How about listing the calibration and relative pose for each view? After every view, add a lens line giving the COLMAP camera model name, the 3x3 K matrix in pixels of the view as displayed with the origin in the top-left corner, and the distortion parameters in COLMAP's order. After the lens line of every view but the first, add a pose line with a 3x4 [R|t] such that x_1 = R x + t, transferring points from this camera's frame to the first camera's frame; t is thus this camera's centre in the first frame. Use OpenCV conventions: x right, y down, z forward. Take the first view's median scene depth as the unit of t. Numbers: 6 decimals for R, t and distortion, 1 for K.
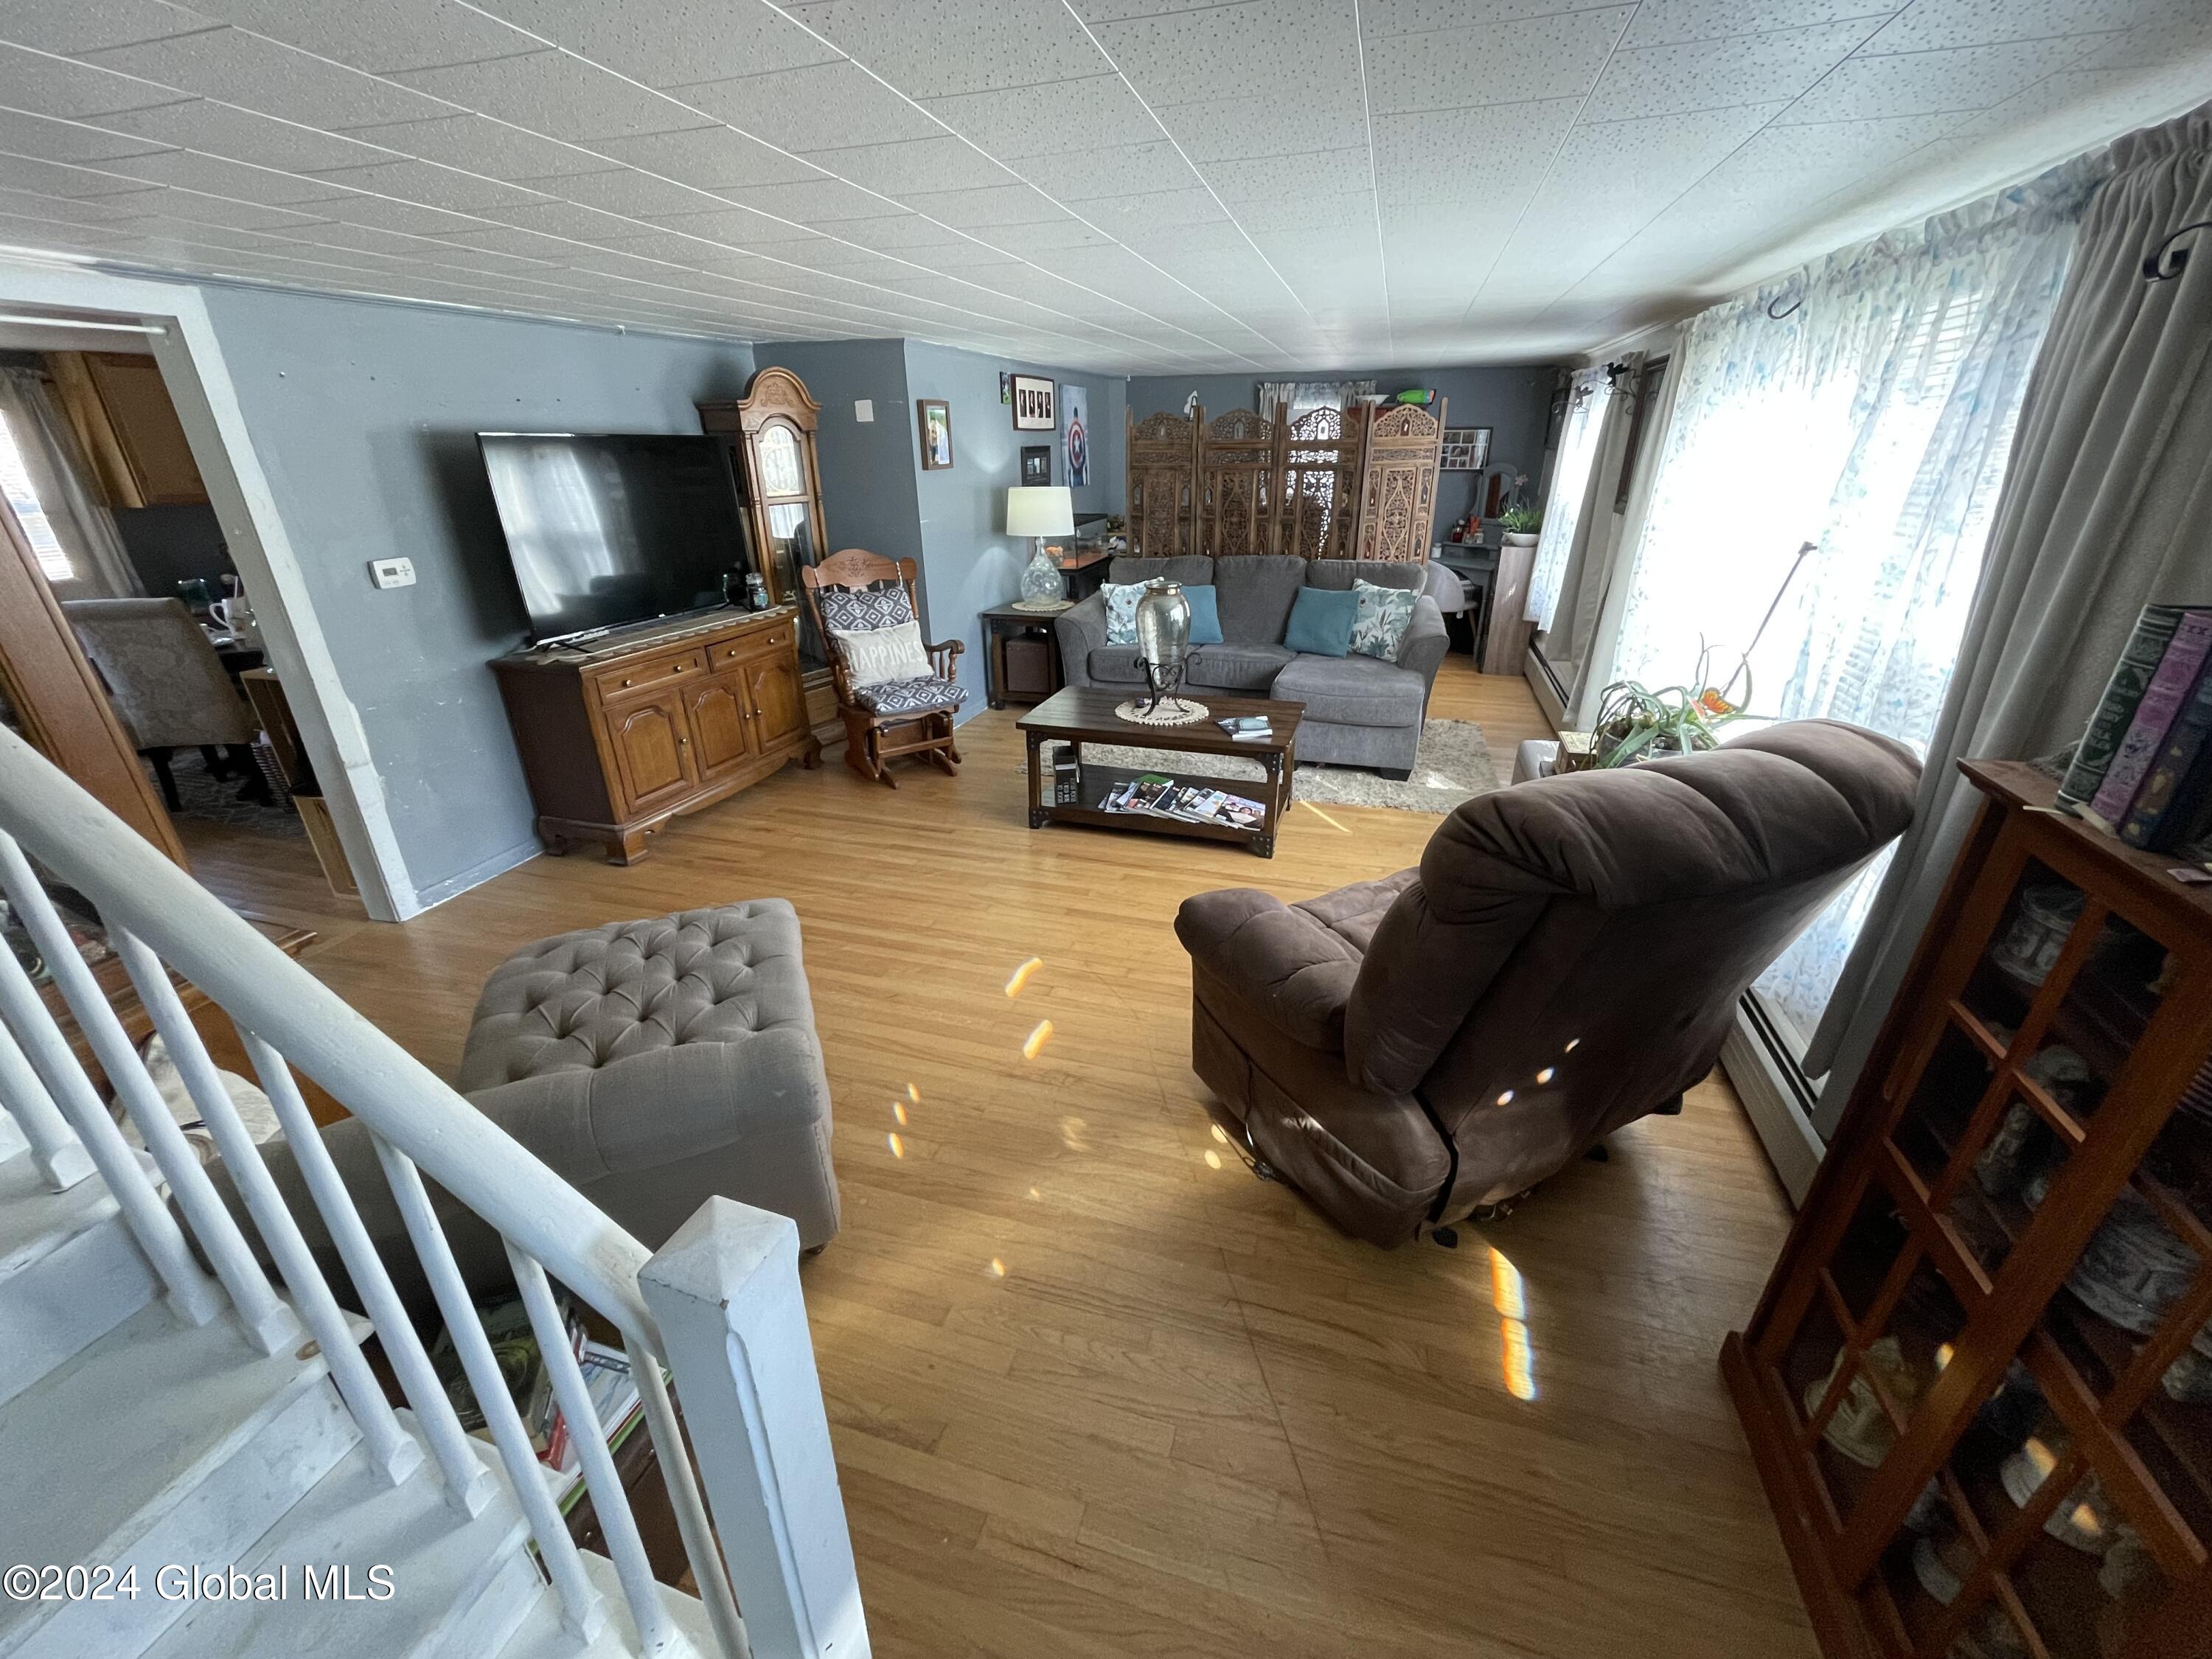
lens RADIAL K [[892.7, 0, 1103.4], [0, 892.7, 831.6], [0, 0, 1]] dist [-0.004142, -0.000221]
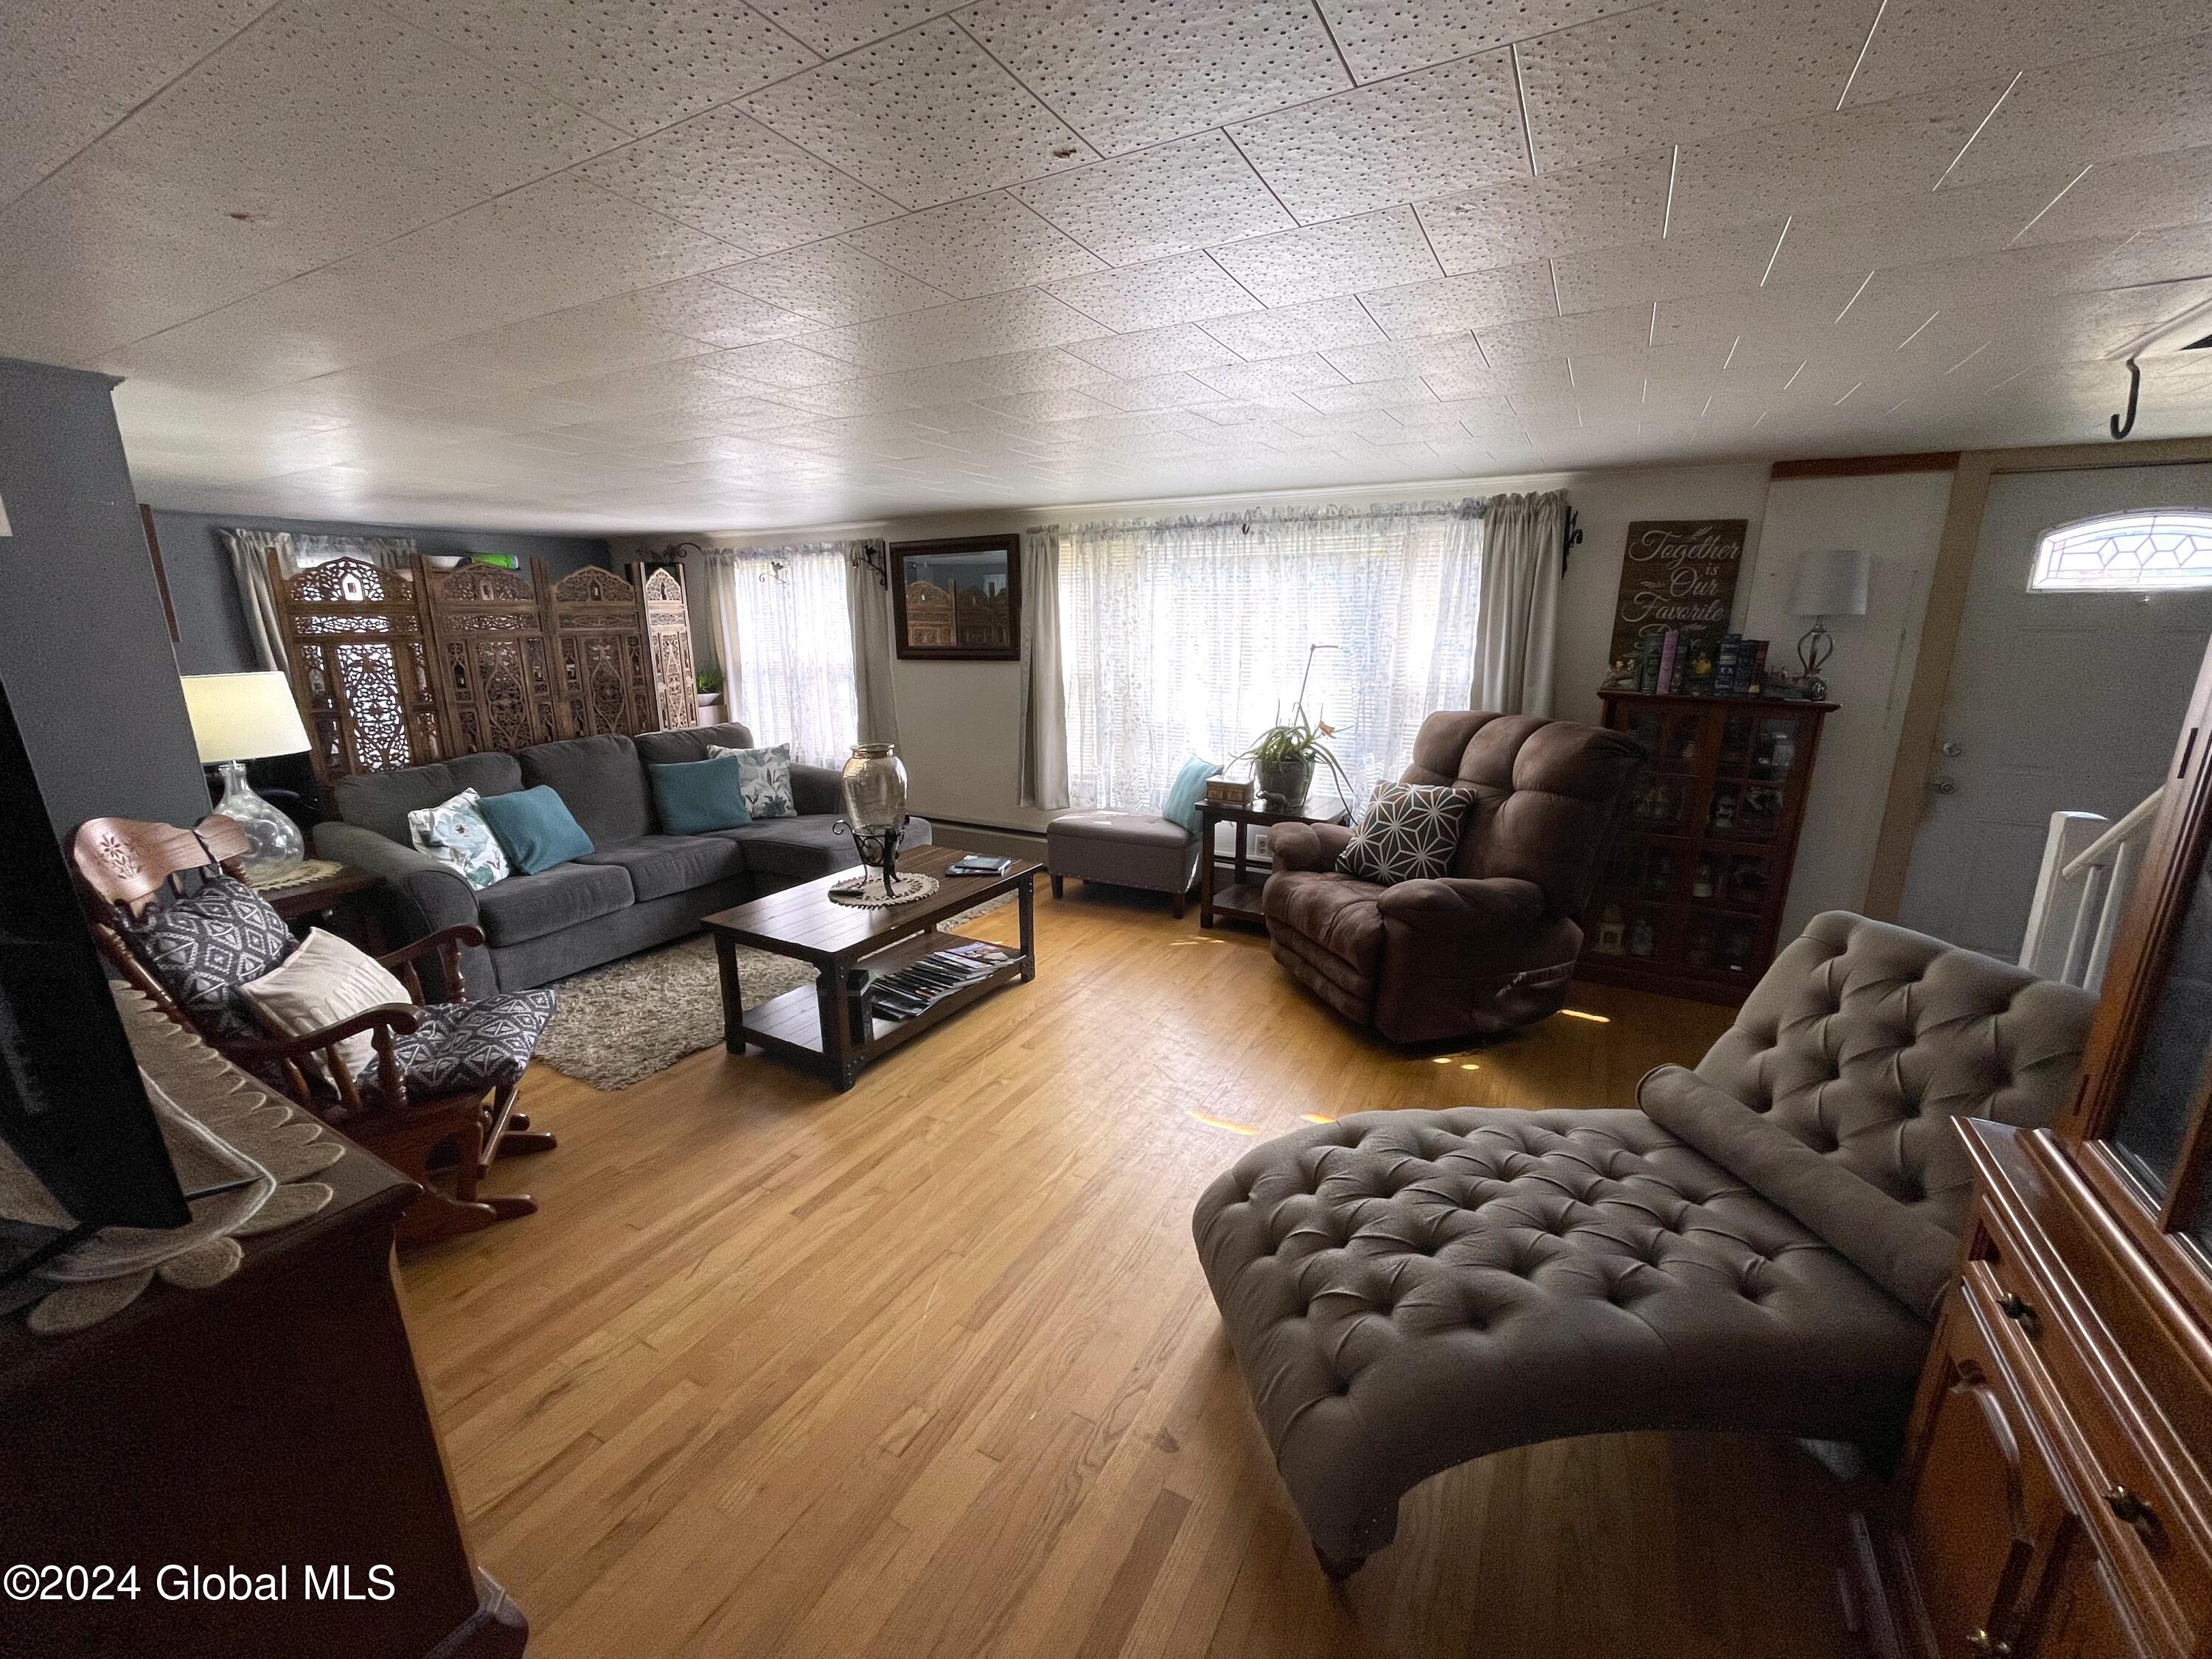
lens RADIAL K [[892.7, 0, 1108.8], [0, 892.7, 844.7], [0, 0, 1]] dist [-0.004142, -0.000221]
pose [[0.210474, -0.239392, 0.947835, -0.517300], [0.390794, 0.909320, 0.142885, -0.158822], [-0.896092, 0.340335, 0.284942, 0.399202]]
